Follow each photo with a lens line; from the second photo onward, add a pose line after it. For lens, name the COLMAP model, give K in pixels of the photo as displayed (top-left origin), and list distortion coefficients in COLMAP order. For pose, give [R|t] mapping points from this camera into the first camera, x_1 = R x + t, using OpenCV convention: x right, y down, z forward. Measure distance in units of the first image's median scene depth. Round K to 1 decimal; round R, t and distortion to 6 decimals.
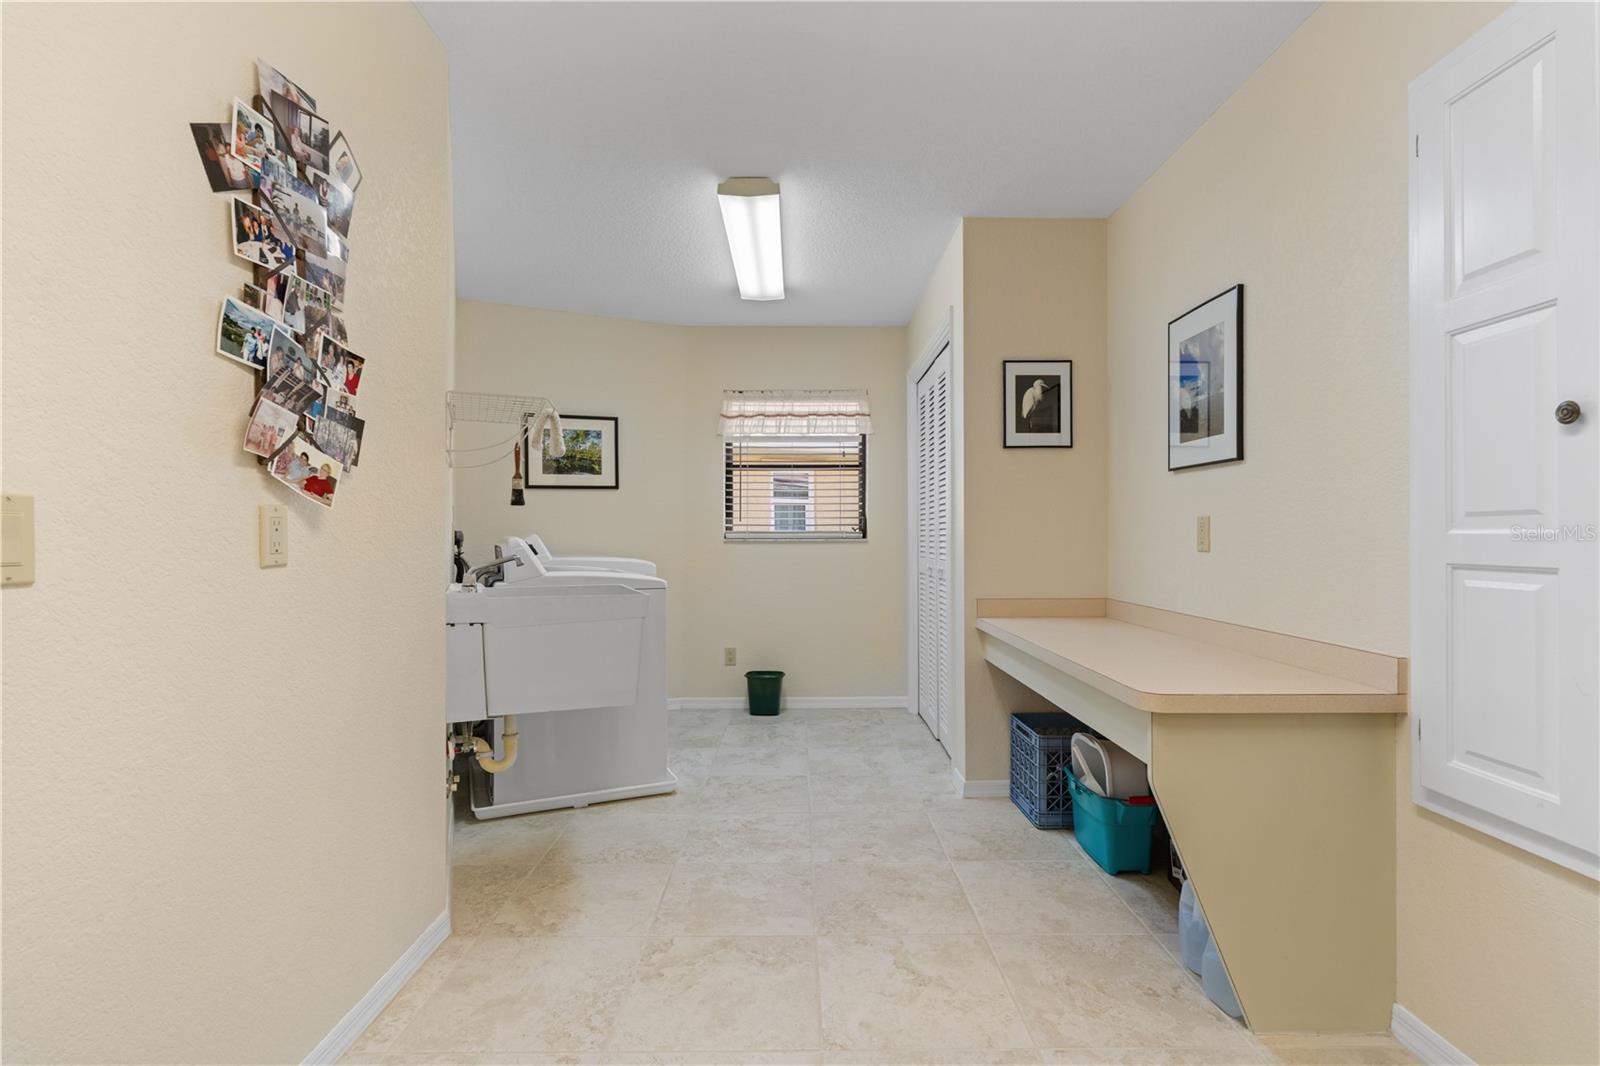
lens RADIAL K [[765.7, 0, 797.7], [0, 765.7, 534.2], [0, 0, 1]] dist [-0.004384, 0.001858]
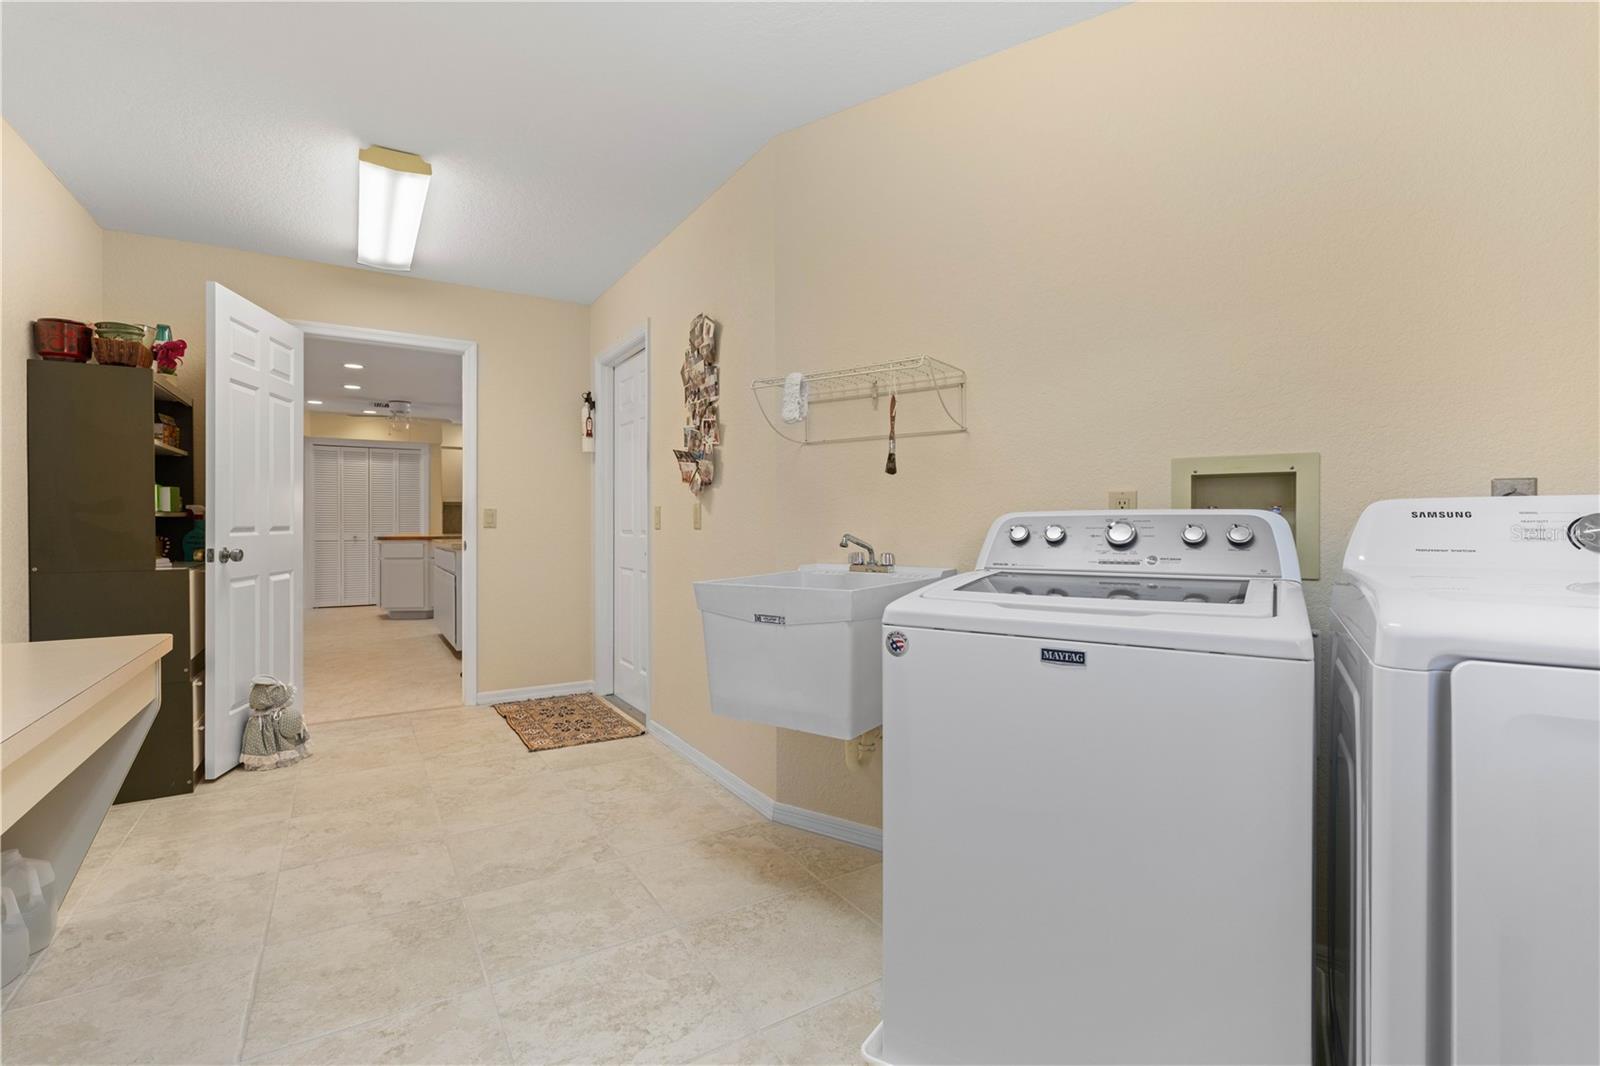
lens RADIAL K [[723.9, 0, 798.8], [0, 723.9, 522.6], [0, 0, 1]] dist [-0.004535, 0.000774]
pose [[-0.852149, 0.002486, -0.523294, 0.127902], [0.003337, 0.999994, -0.000684, 0.016055], [0.523289, -0.002329, -0.852152, 1.805163]]
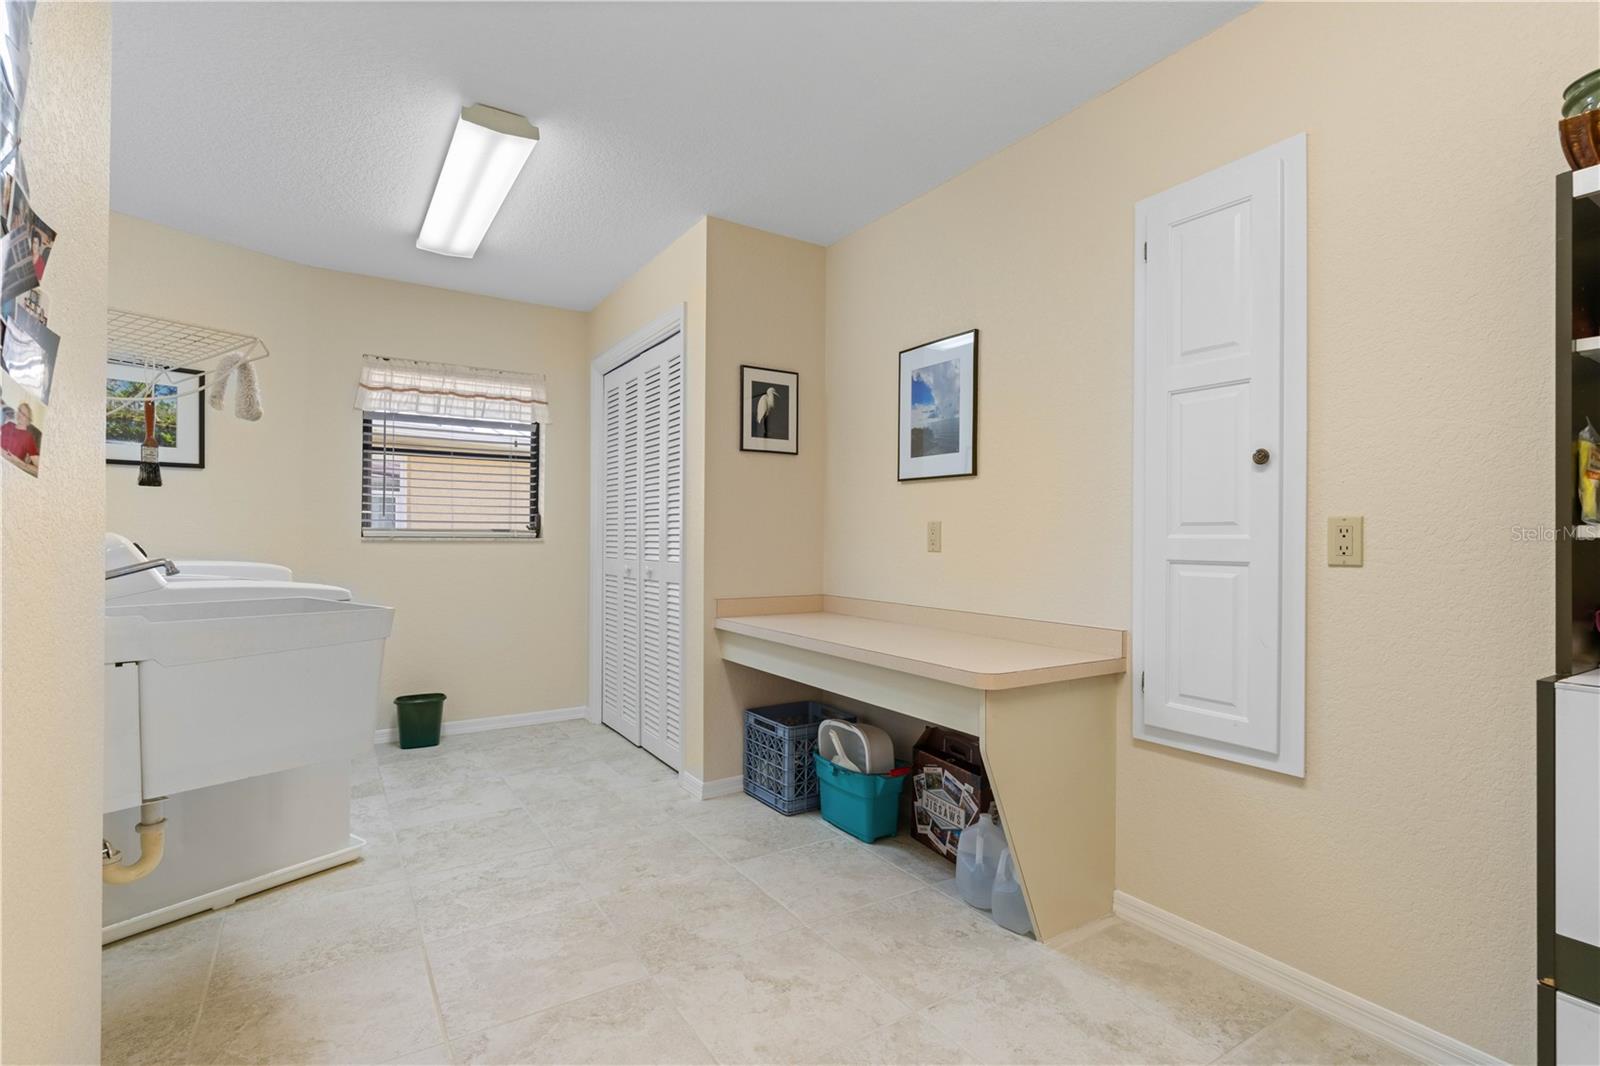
lens RADIAL K [[765.7, 0, 812.8], [0, 765.7, 537.6], [0, 0, 1]] dist [-0.004384, 0.001858]
pose [[0.838884, 0.007662, 0.544256, -0.271407], [-0.009840, 0.999951, 0.001091, 0.002036], [-0.544221, -0.006270, 0.838919, 0.119559]]
